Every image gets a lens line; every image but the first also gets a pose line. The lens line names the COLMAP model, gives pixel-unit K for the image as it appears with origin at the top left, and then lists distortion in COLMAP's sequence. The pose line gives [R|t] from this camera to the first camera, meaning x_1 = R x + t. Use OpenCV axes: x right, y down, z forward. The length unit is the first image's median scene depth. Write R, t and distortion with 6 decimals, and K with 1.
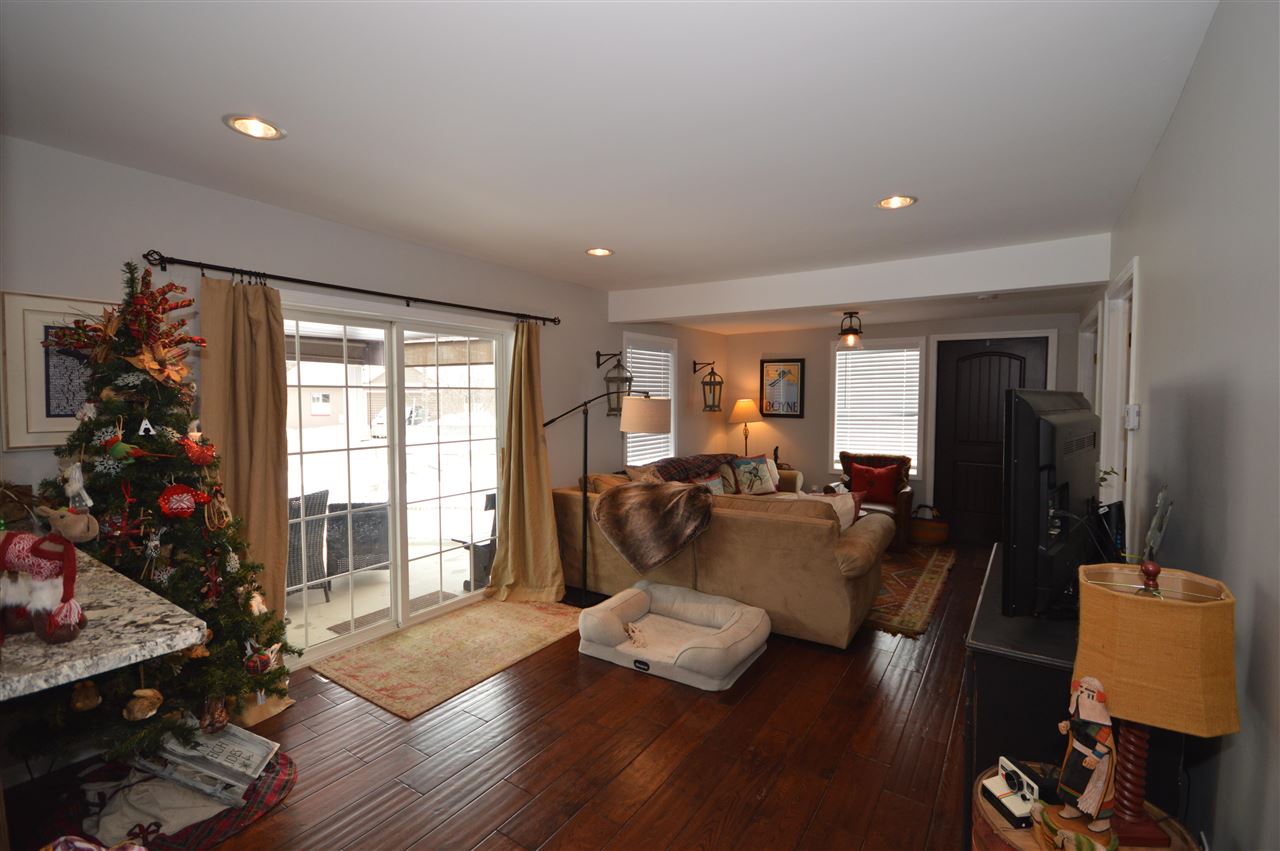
lens RADIAL K [[574.1, 0, 640.8], [0, 574.1, 418.4], [0, 0, 1]] dist [0.006781, -0.008054]
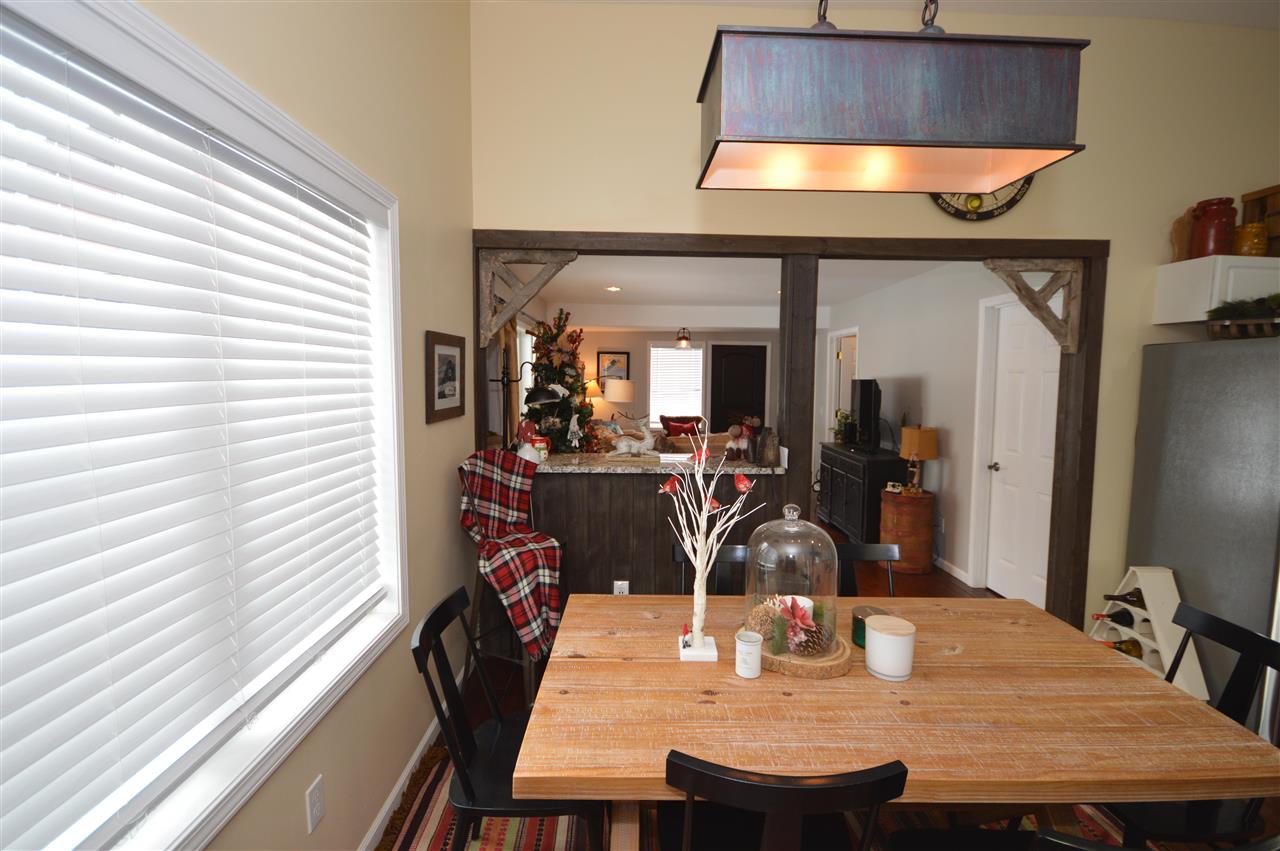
lens RADIAL K [[574.1, 0, 650.2], [0, 574.1, 425.1], [0, 0, 1]] dist [0.006781, -0.008054]
pose [[0.813470, -0.045286, 0.579841, -0.651507], [0.017437, 0.998415, 0.053514, 0.002745], [-0.581345, -0.033421, 0.812971, -0.257246]]
